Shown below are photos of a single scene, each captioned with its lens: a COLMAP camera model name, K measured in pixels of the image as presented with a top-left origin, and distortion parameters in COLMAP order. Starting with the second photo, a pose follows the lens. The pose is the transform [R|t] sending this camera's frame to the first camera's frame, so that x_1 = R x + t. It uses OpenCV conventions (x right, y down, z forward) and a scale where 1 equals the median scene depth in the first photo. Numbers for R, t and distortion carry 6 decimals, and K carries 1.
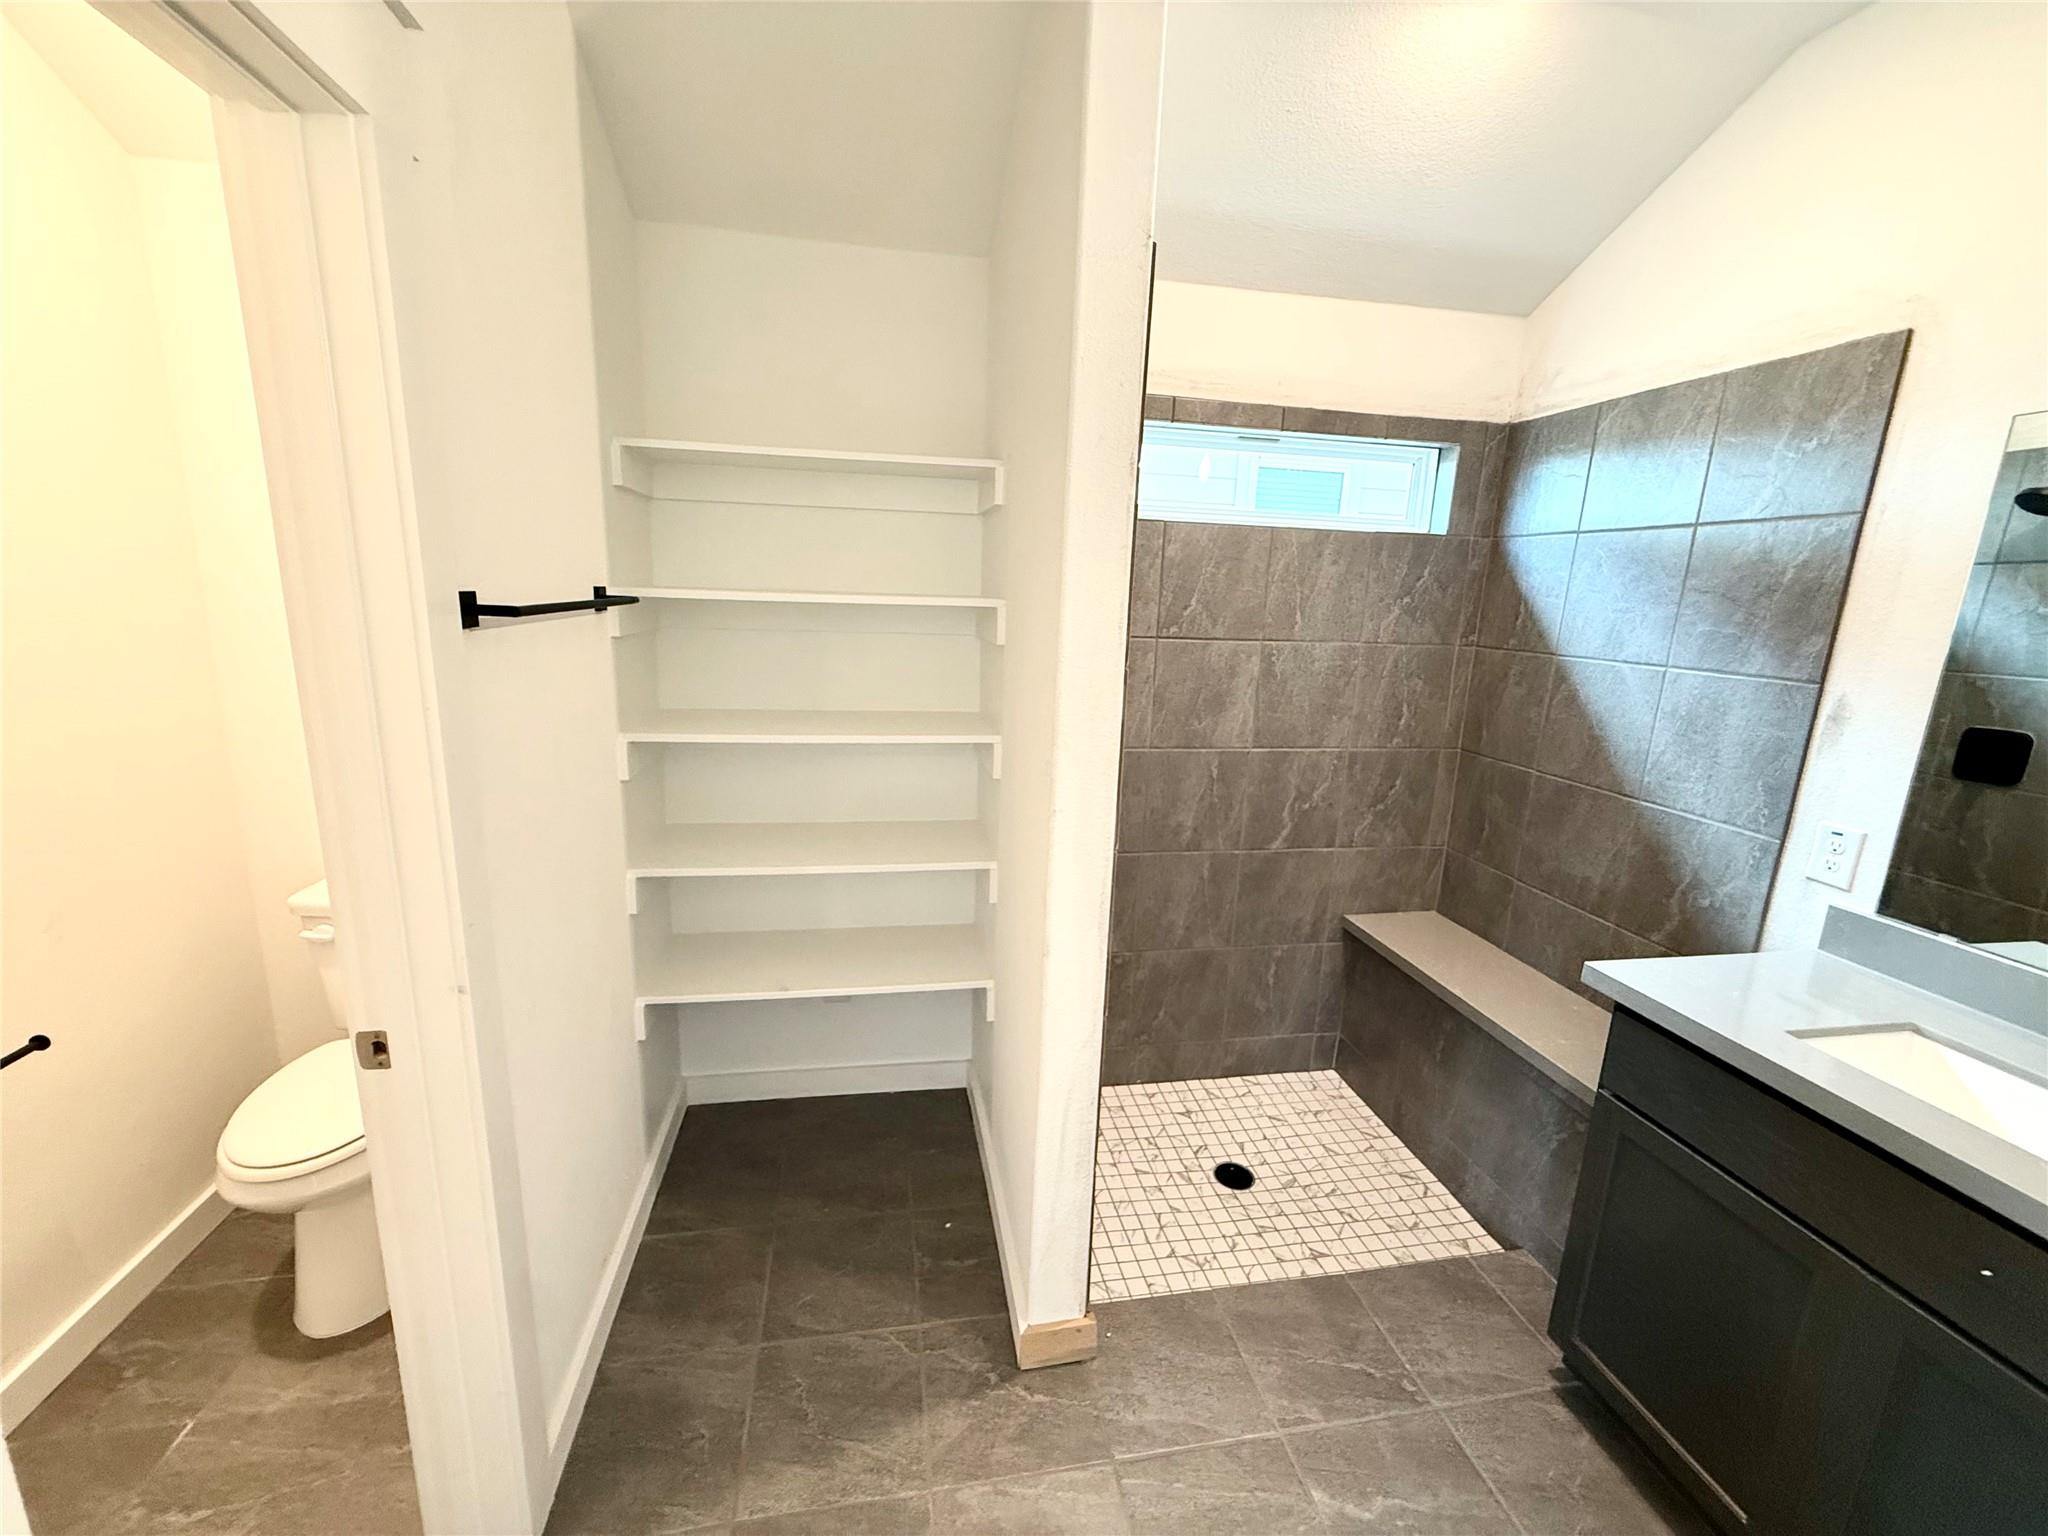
lens RADIAL K [[819.9, 0, 1022.2], [0, 819.9, 769.8], [0, 0, 1]] dist [0.007375, 0.000180]
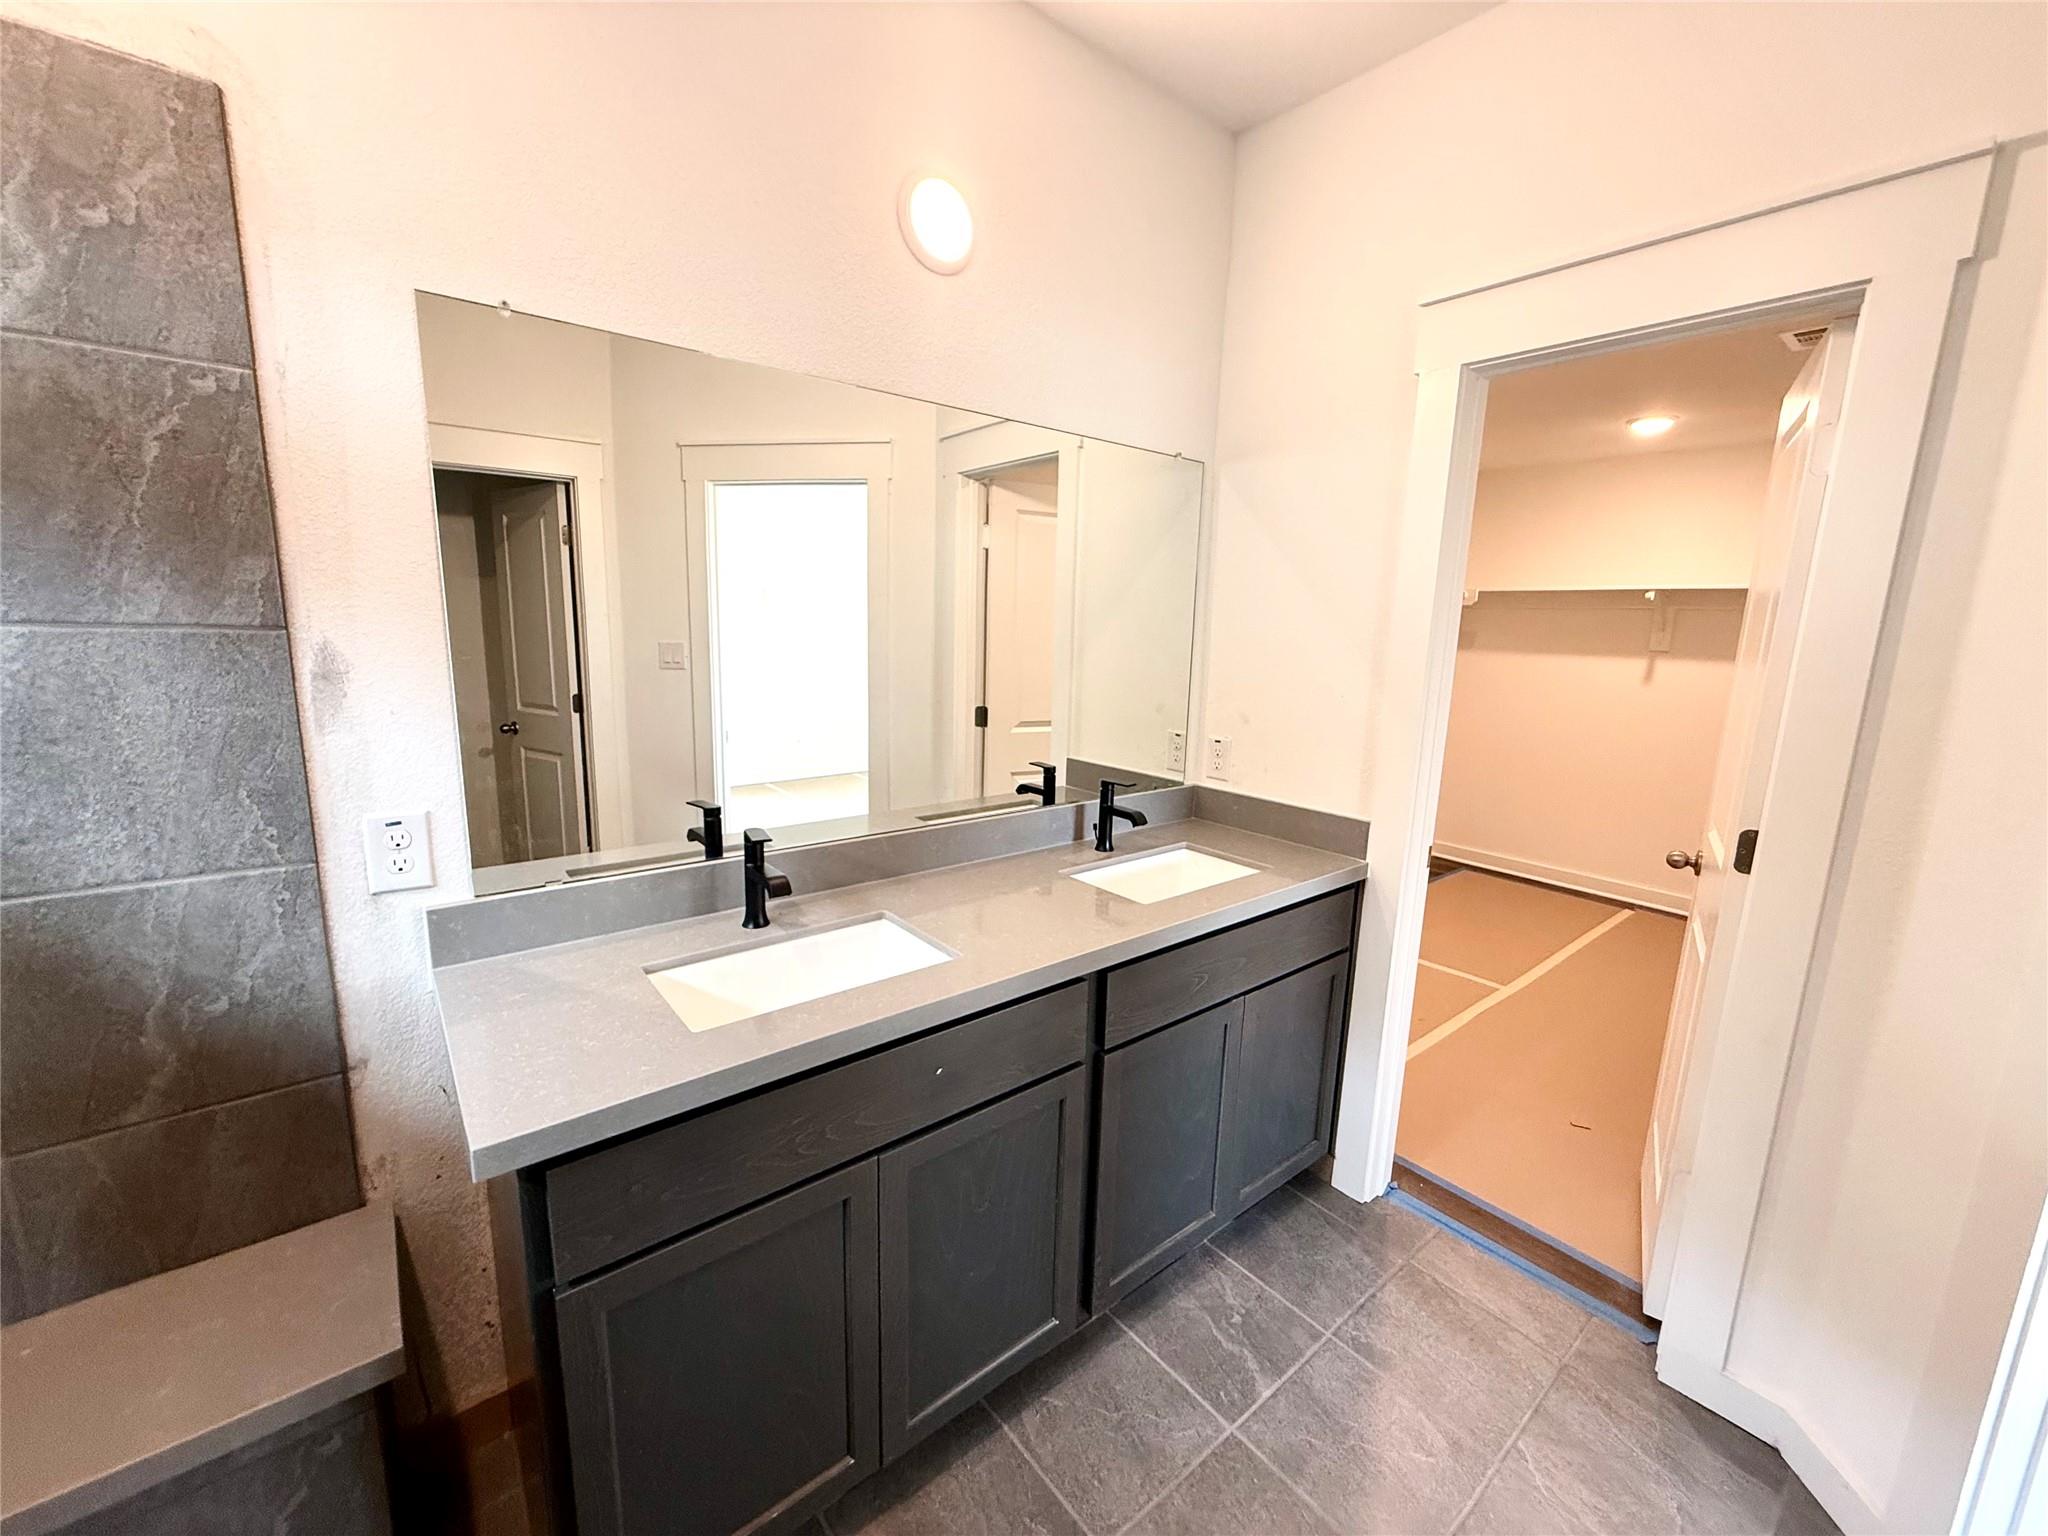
lens RADIAL K [[819.9, 0, 1017.8], [0, 819.9, 761.1], [0, 0, 1]] dist [0.007375, 0.000180]
pose [[-0.470733, -0.201463, 0.858967, 0.076093], [0.145442, 0.942541, 0.300770, -0.109691], [-0.870205, 0.266512, -0.414384, 0.730137]]
